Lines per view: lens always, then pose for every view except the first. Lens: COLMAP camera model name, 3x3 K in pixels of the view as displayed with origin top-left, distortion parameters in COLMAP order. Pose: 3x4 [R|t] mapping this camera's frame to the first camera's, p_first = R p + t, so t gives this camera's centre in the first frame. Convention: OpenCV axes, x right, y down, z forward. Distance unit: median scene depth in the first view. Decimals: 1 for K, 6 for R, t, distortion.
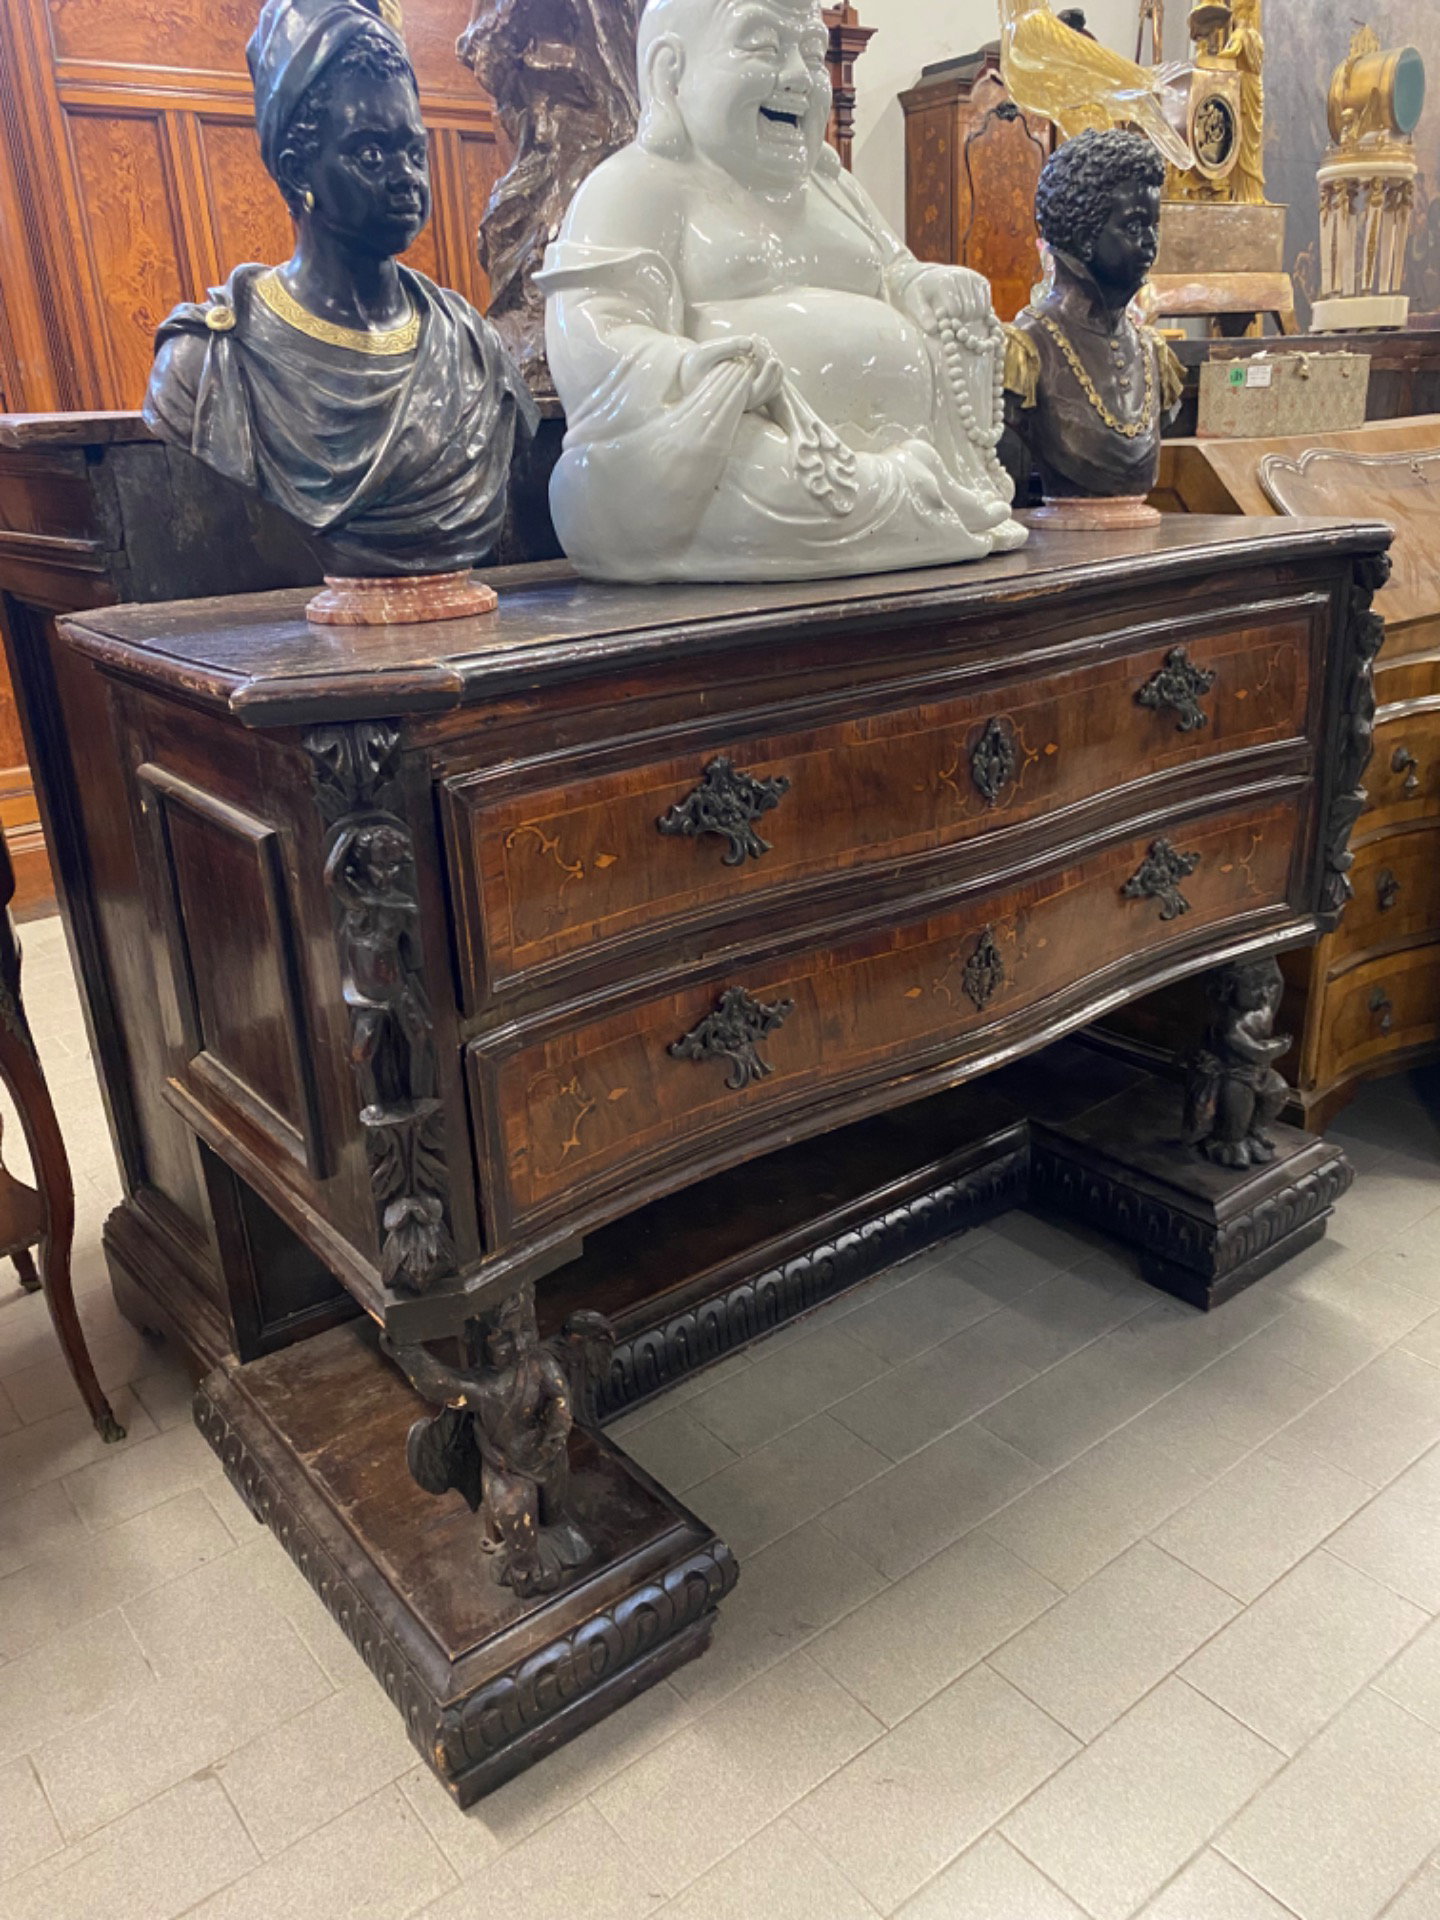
lens RADIAL K [[1448.9, 0, 737.6], [0, 1448.9, 965.0], [0, 0, 1]] dist [0.029236, -0.029868]
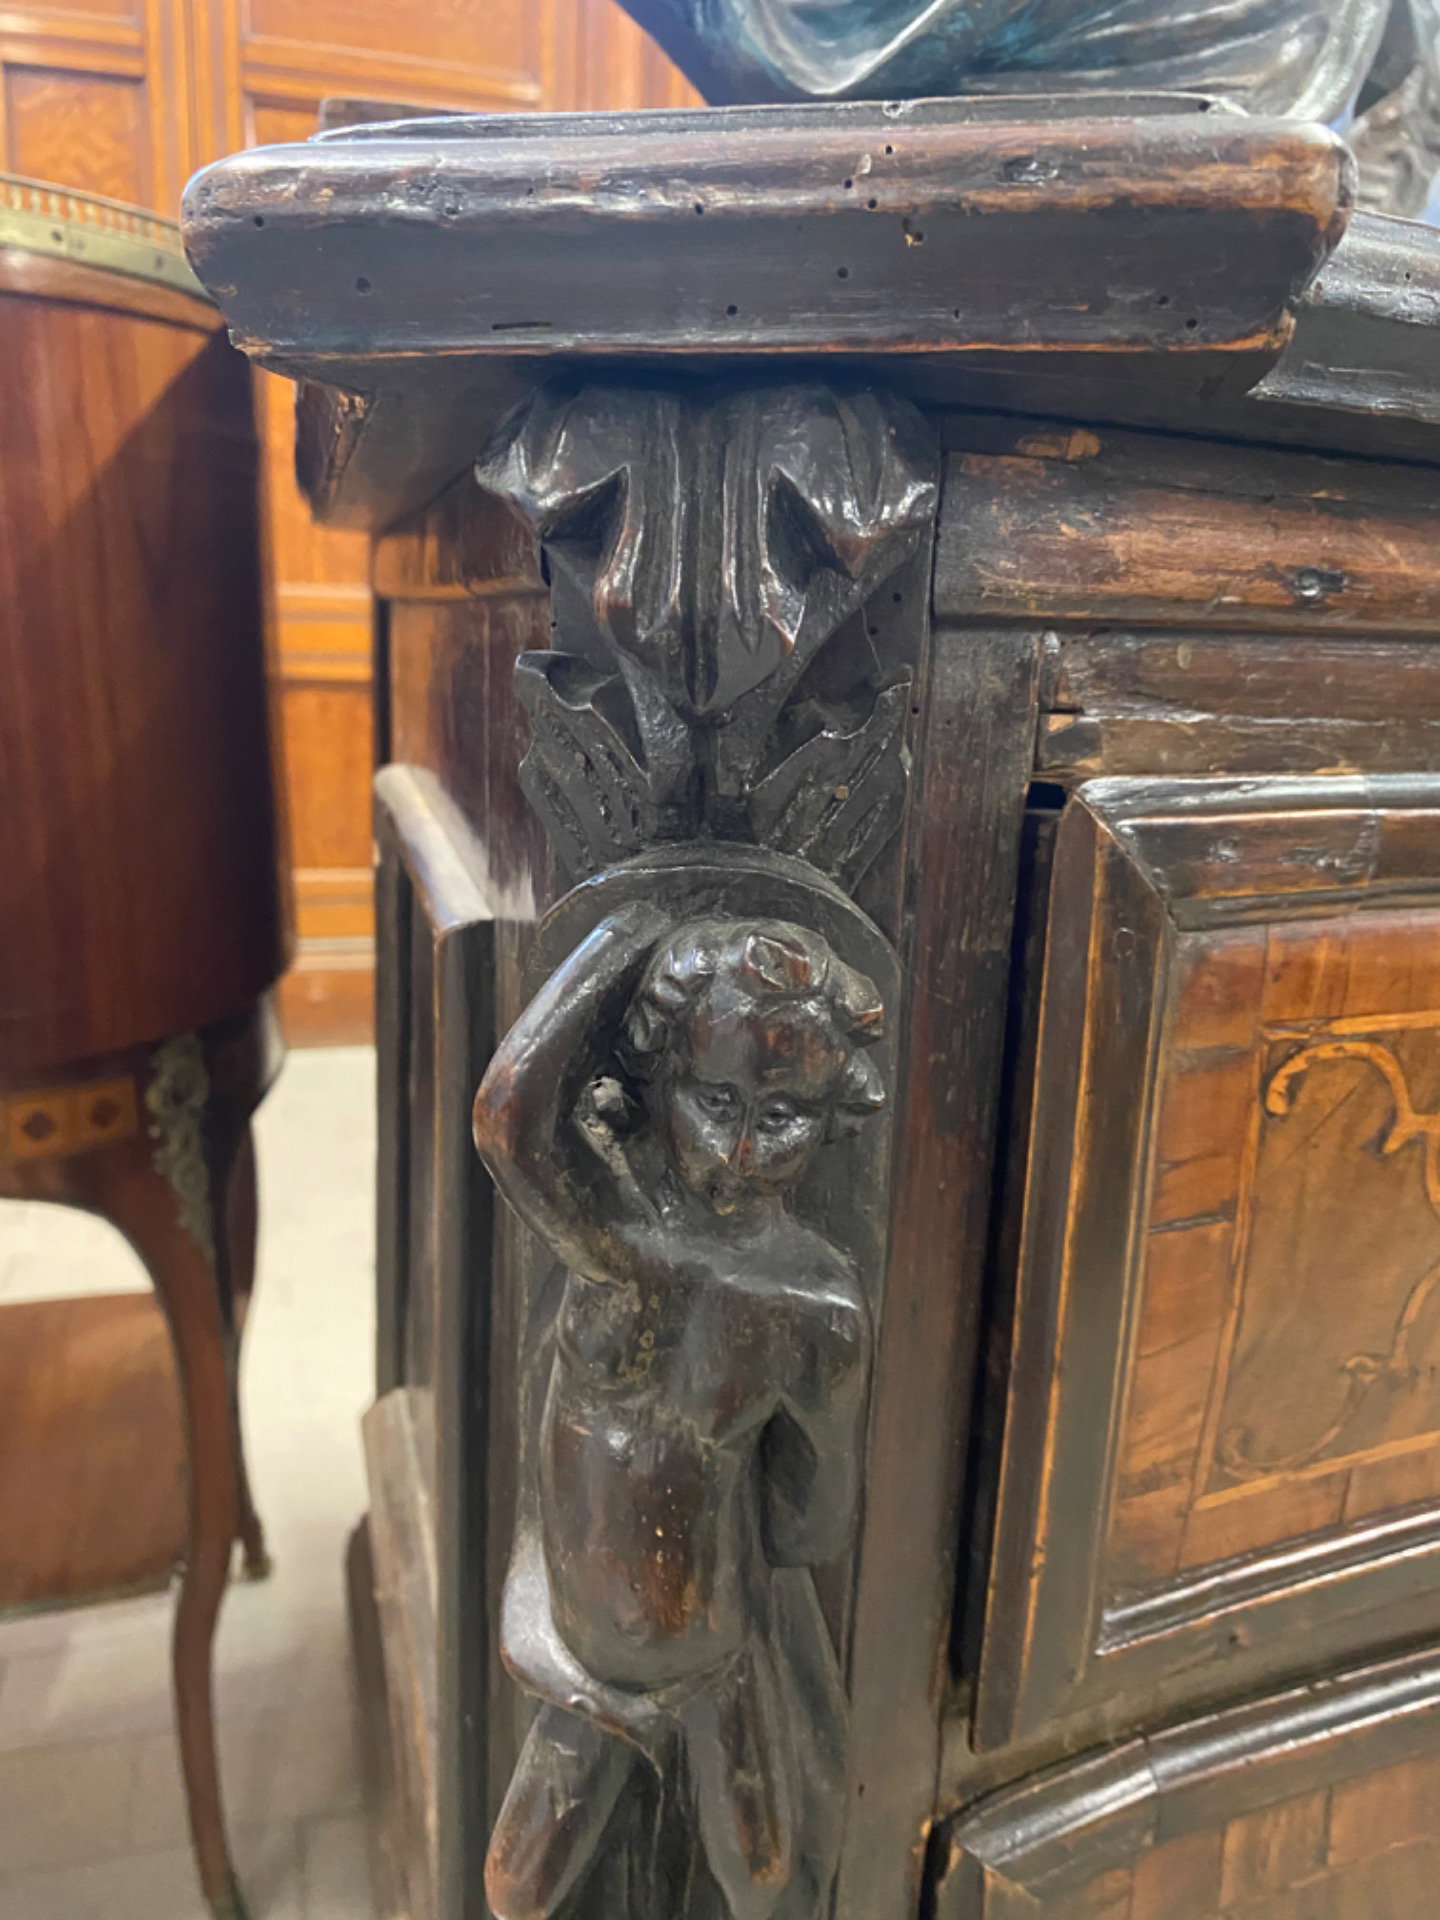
lens RADIAL K [[1448.9, 0, 715.8], [0, 1448.9, 963.2], [0, 0, 1]] dist [0.029236, -0.029868]
pose [[0.921158, 0.160609, -0.354505, -0.149549], [-0.207952, 0.973065, -0.099500, -0.056738], [0.328976, 0.165375, 0.929745, 0.678035]]
